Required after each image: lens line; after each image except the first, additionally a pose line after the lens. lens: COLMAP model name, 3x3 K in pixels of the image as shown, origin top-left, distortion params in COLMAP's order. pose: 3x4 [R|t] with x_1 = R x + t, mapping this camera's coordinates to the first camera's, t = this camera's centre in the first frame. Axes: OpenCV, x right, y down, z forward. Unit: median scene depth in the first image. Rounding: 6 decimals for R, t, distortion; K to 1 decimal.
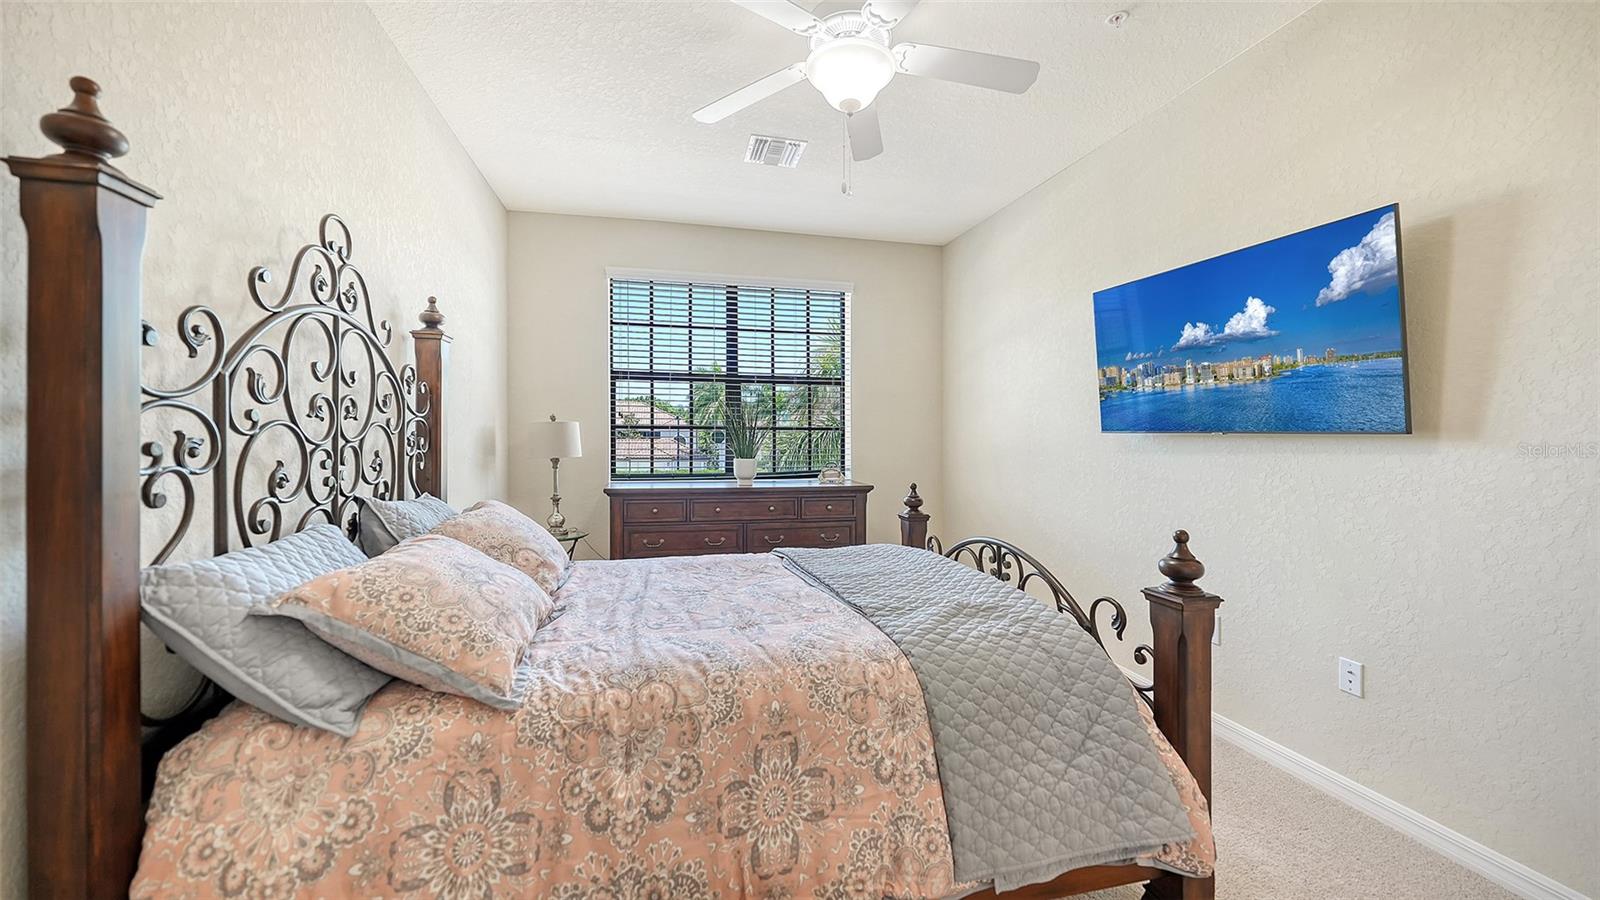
lens RADIAL K [[592.0, 0, 795.2], [0, 592.0, 428.8], [0, 0, 1]] dist [-0.002429, -0.000145]
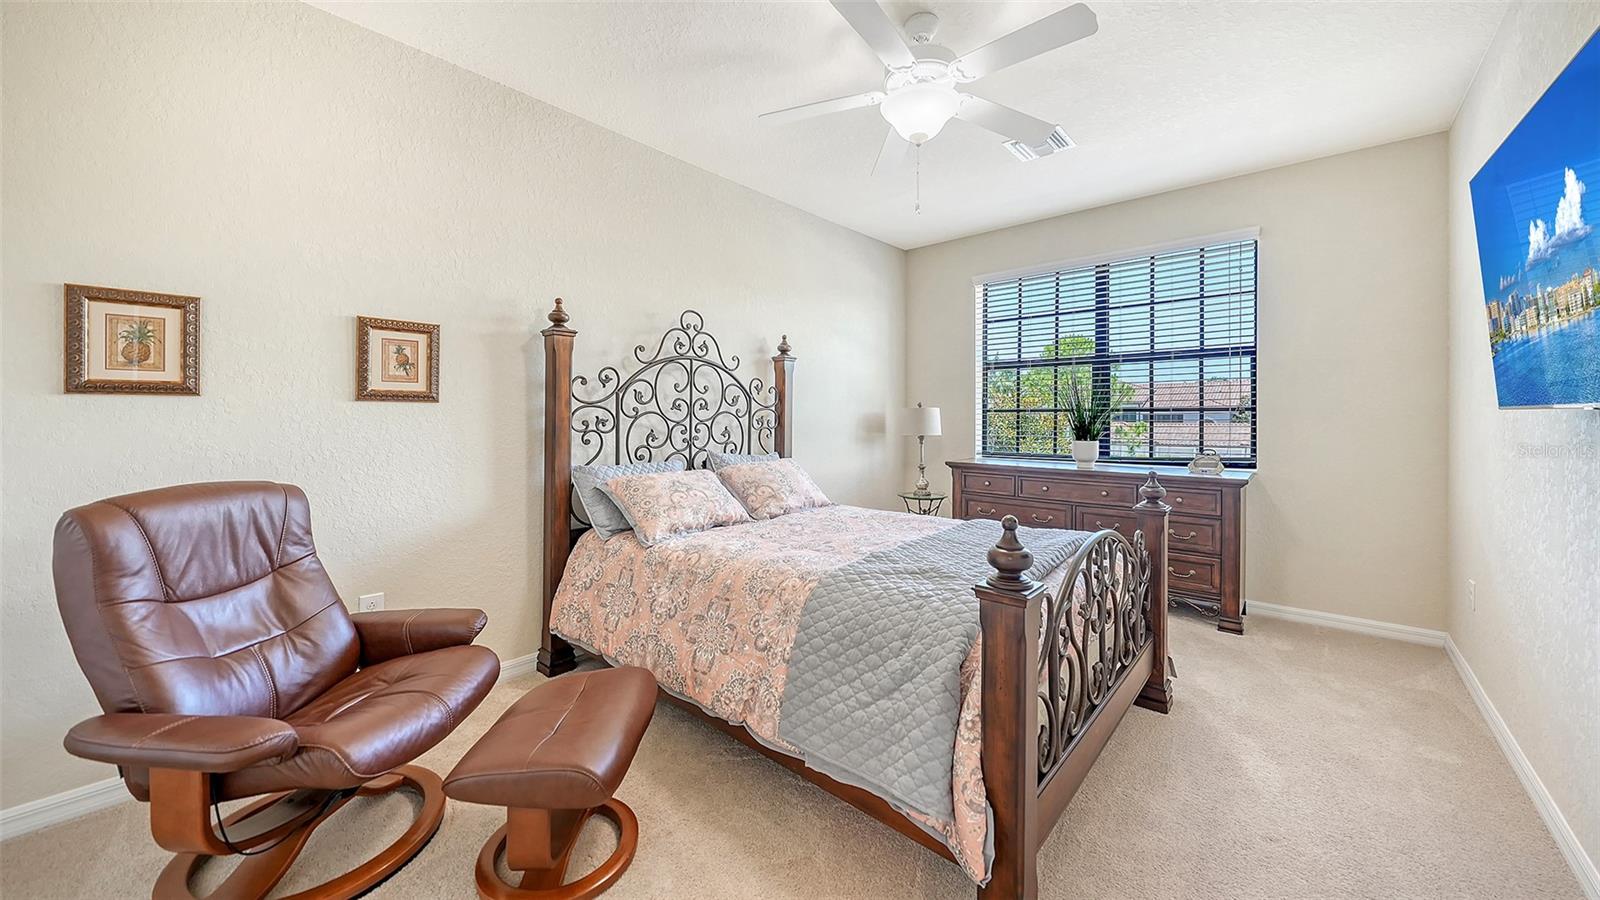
lens RADIAL K [[566.0, 0, 826.3], [0, 566.0, 408.1], [0, 0, 1]] dist [0.001811, 0.000032]
pose [[0.589999, -0.019375, -0.807171, 0.532949], [0.011841, 0.999812, -0.015343, 0.005796], [0.807317, -0.000505, 0.590118, 0.113424]]
